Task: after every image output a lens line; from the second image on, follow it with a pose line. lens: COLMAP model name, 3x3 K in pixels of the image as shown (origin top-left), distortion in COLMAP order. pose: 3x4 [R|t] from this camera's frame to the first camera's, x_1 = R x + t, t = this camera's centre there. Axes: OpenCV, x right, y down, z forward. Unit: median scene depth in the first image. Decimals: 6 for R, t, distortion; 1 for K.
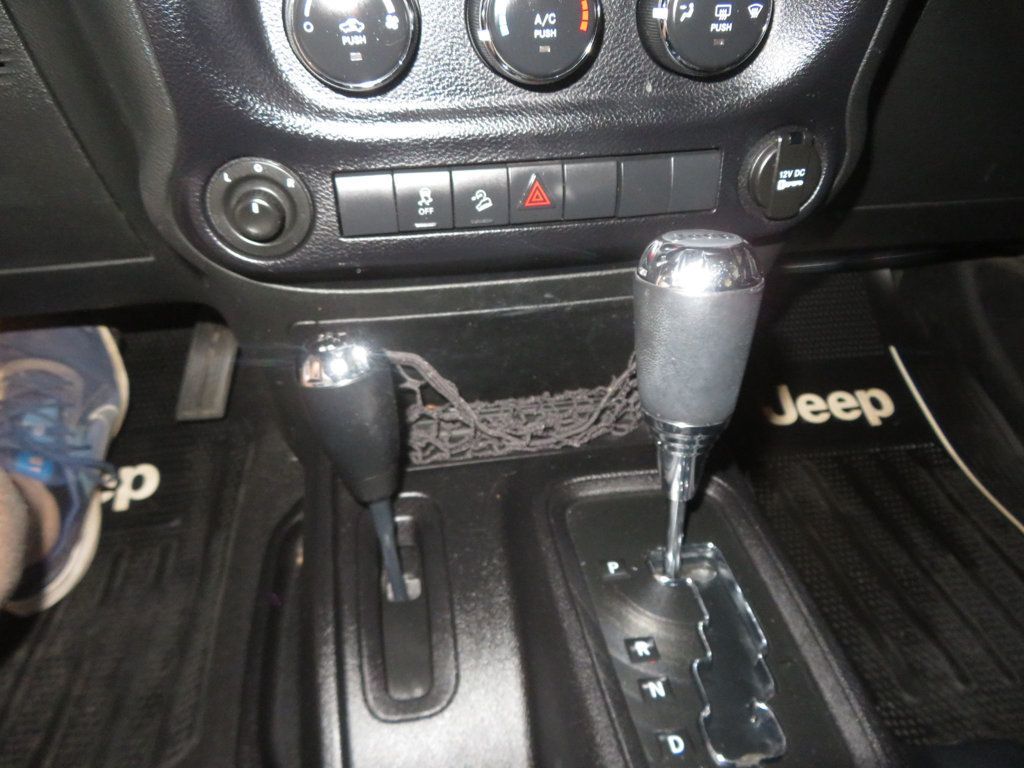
lens RADIAL K [[733.6, 0, 496.8], [0, 733.6, 365.6], [0, 0, 1]] dist [-0.038361, 0.014339]
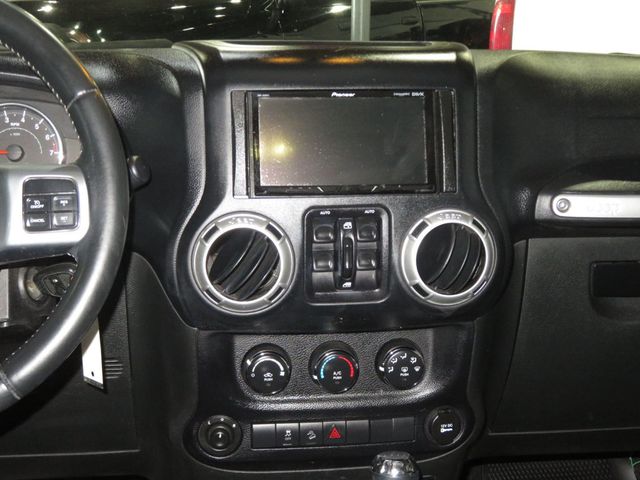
lens RADIAL K [[949.2, 0, 341.4], [0, 949.2, 220.5], [0, 0, 1]] dist [-0.033861, 0.000000]
pose [[0.999407, 0.034247, 0.003597, 0.033100], [-0.030631, 0.931869, -0.361499, 0.190923], [-0.015732, 0.361175, 0.932365, -1.718298]]
